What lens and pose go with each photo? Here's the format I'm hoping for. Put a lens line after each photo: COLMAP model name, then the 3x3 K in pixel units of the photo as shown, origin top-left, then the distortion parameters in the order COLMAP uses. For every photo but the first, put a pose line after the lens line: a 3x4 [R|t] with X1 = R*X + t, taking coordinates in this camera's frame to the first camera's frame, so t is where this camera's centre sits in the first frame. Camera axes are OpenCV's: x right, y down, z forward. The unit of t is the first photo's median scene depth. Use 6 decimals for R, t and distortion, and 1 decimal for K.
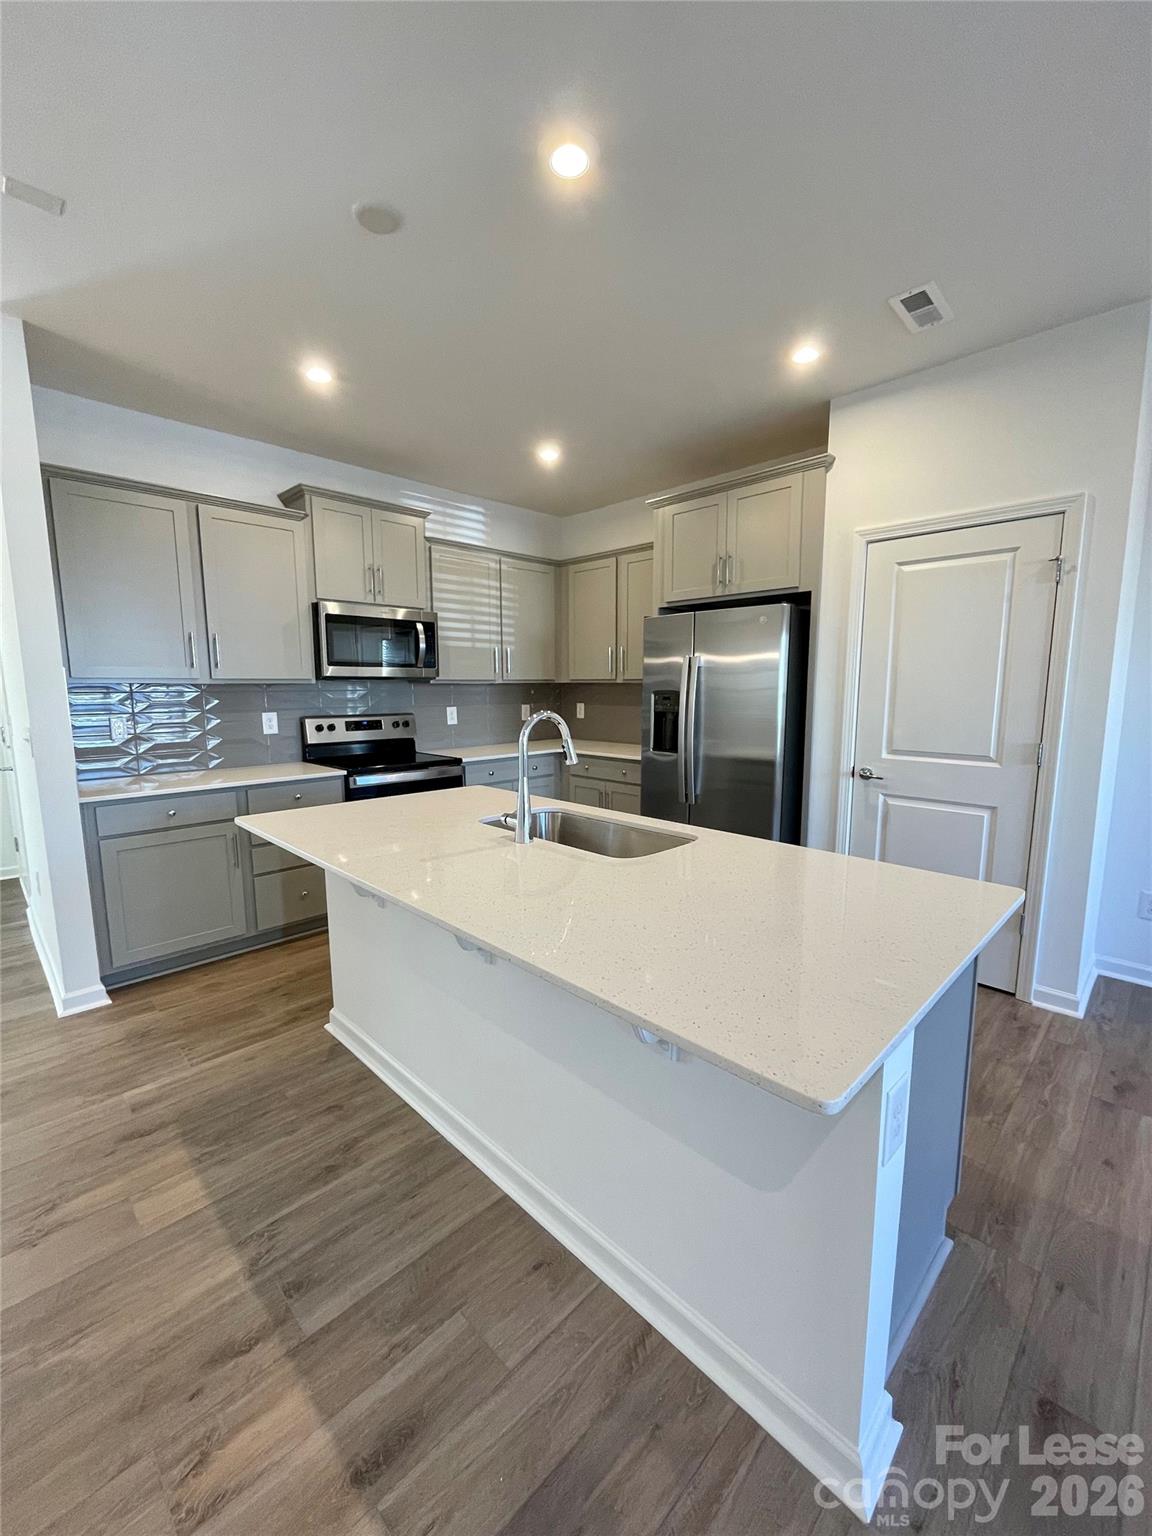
lens RADIAL K [[625.7, 0, 575.0], [0, 625.7, 777.5], [0, 0, 1]] dist [0.000304, -0.000221]
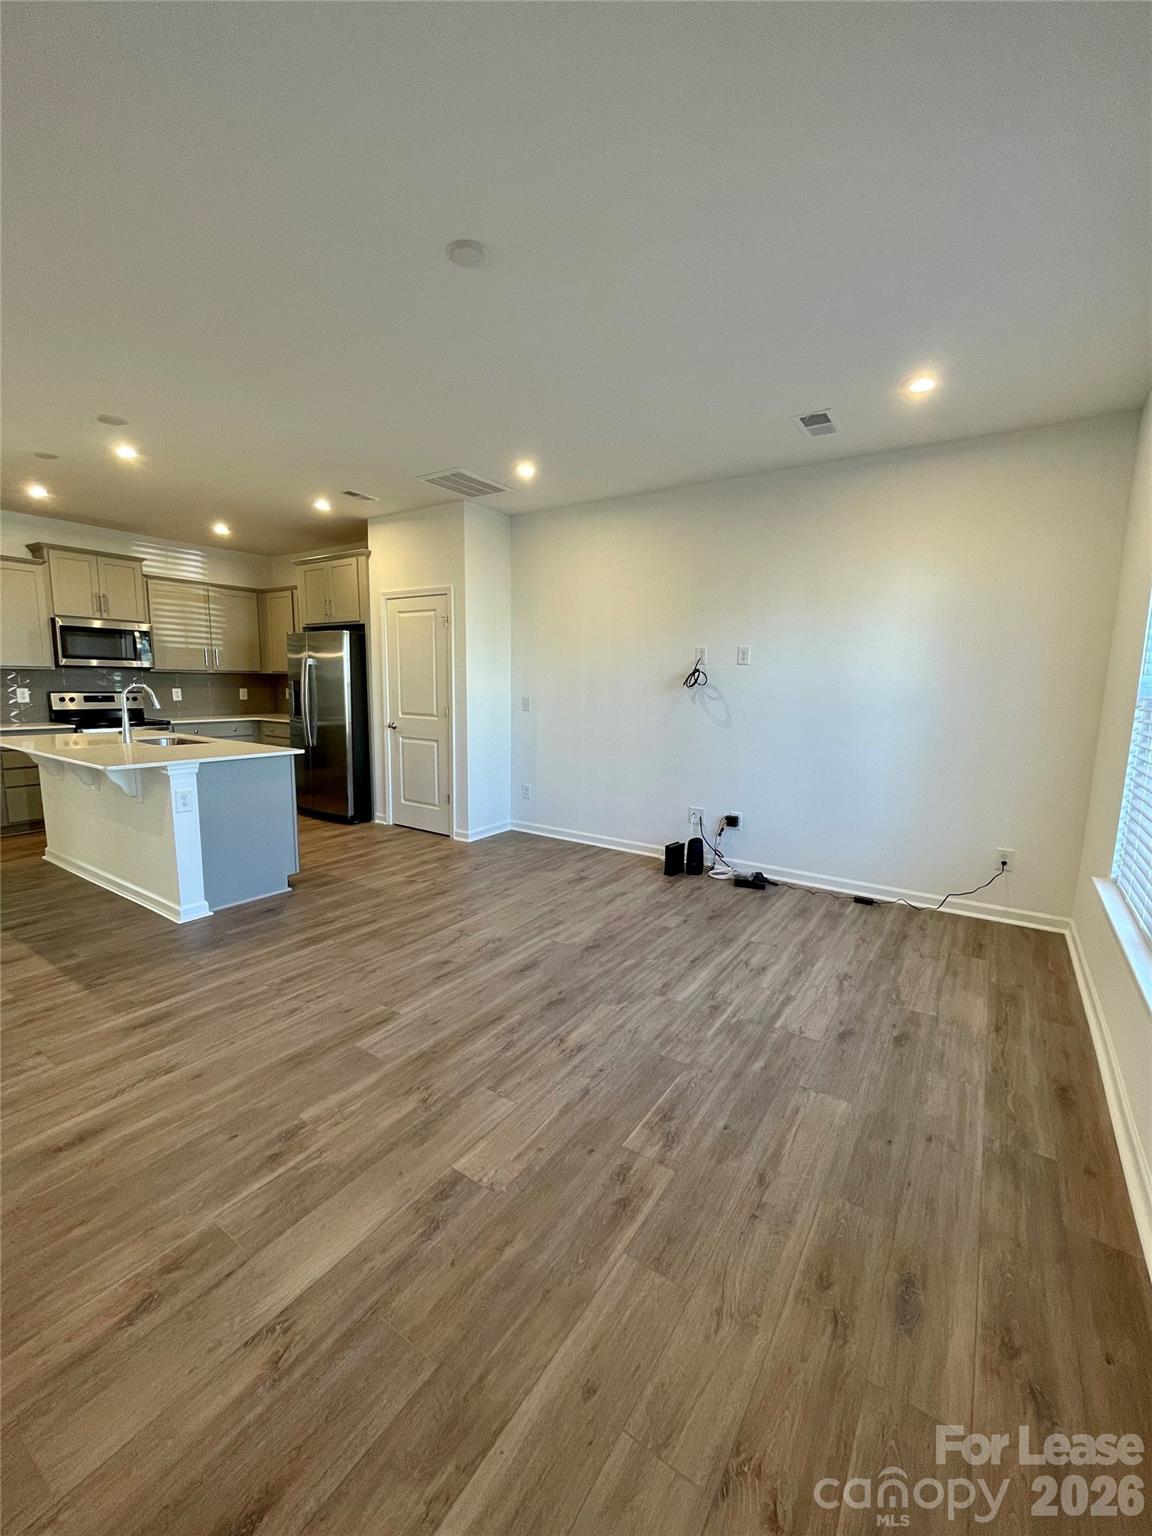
lens RADIAL K [[625.7, 0, 571.6], [0, 625.7, 777.0], [0, 0, 1]] dist [0.000304, -0.000221]
pose [[0.981641, -0.010225, 0.190463, 0.542071], [0.009504, 0.999944, 0.004698, 0.120181], [-0.190500, -0.002802, 0.981683, -0.762576]]
